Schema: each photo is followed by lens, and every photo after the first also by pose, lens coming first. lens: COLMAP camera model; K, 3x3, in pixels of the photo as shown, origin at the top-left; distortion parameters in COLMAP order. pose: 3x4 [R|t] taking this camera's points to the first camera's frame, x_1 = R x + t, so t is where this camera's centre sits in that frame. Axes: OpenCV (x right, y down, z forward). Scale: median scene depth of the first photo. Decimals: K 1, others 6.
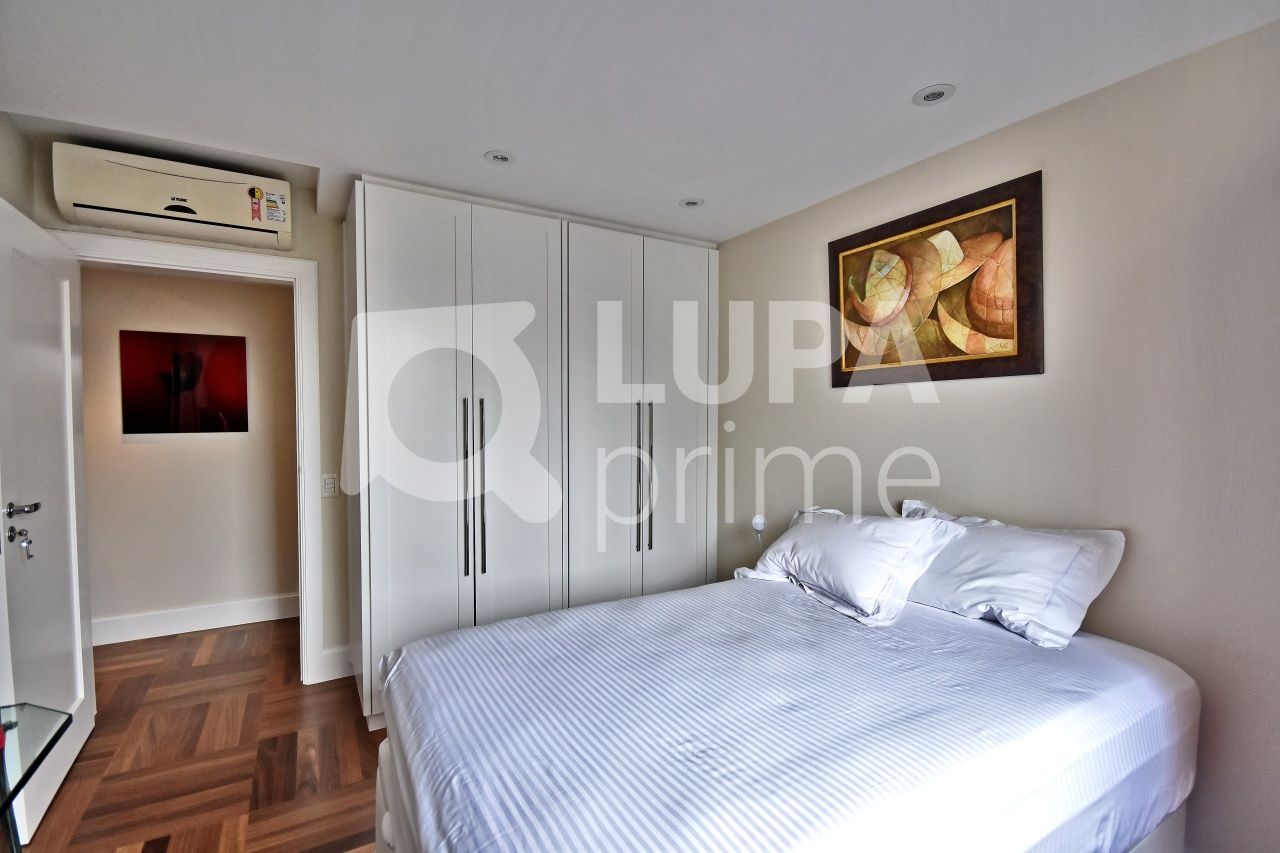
lens RADIAL K [[571.9, 0, 640.0], [0, 571.9, 426.5], [0, 0, 1]] dist [0.001407, 0.000094]
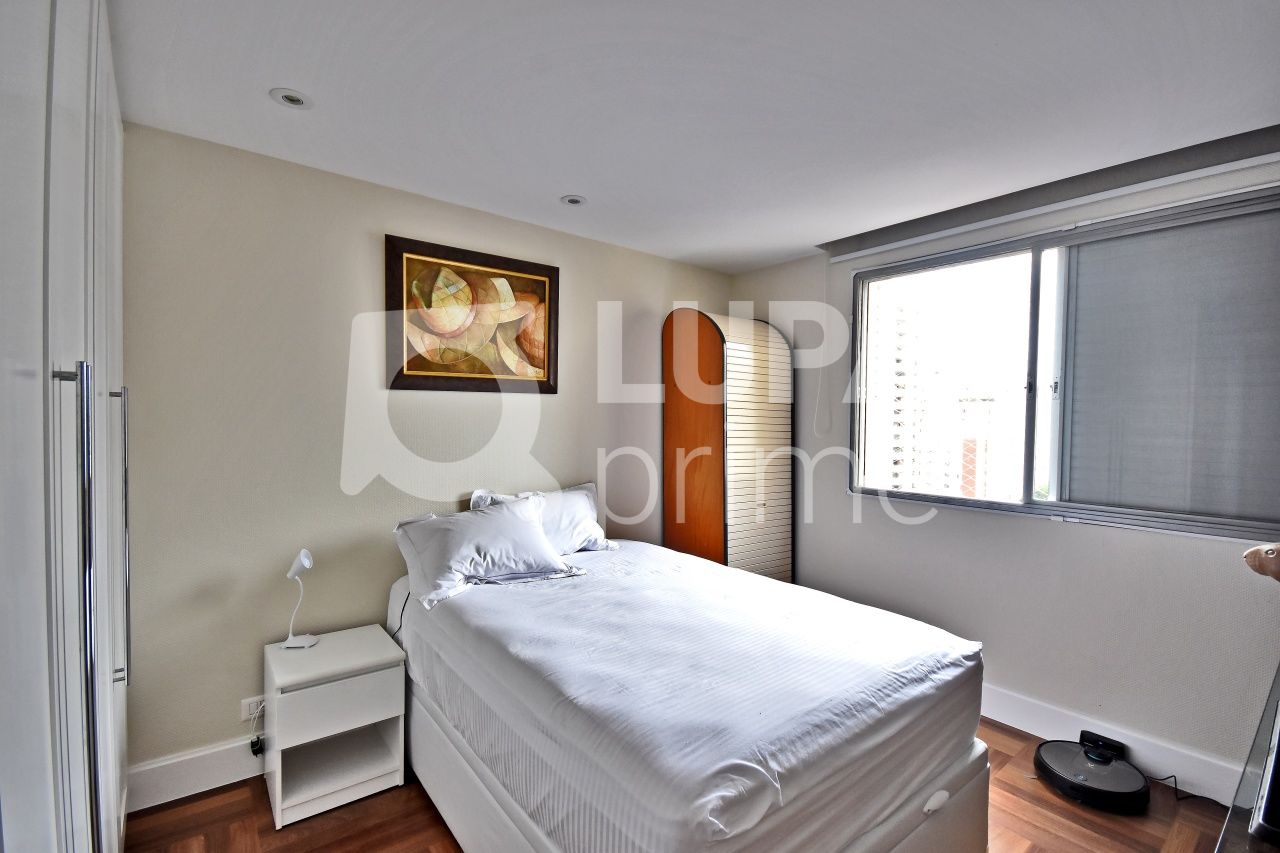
lens RADIAL K [[571.9, 0, 640.0], [0, 571.9, 426.5], [0, 0, 1]] dist [0.001407, 0.000094]
pose [[-0.139341, -0.021873, 0.990003, -0.786798], [-0.000513, 0.999757, 0.022017, -0.031996], [-0.990244, 0.002560, -0.139318, 0.852510]]
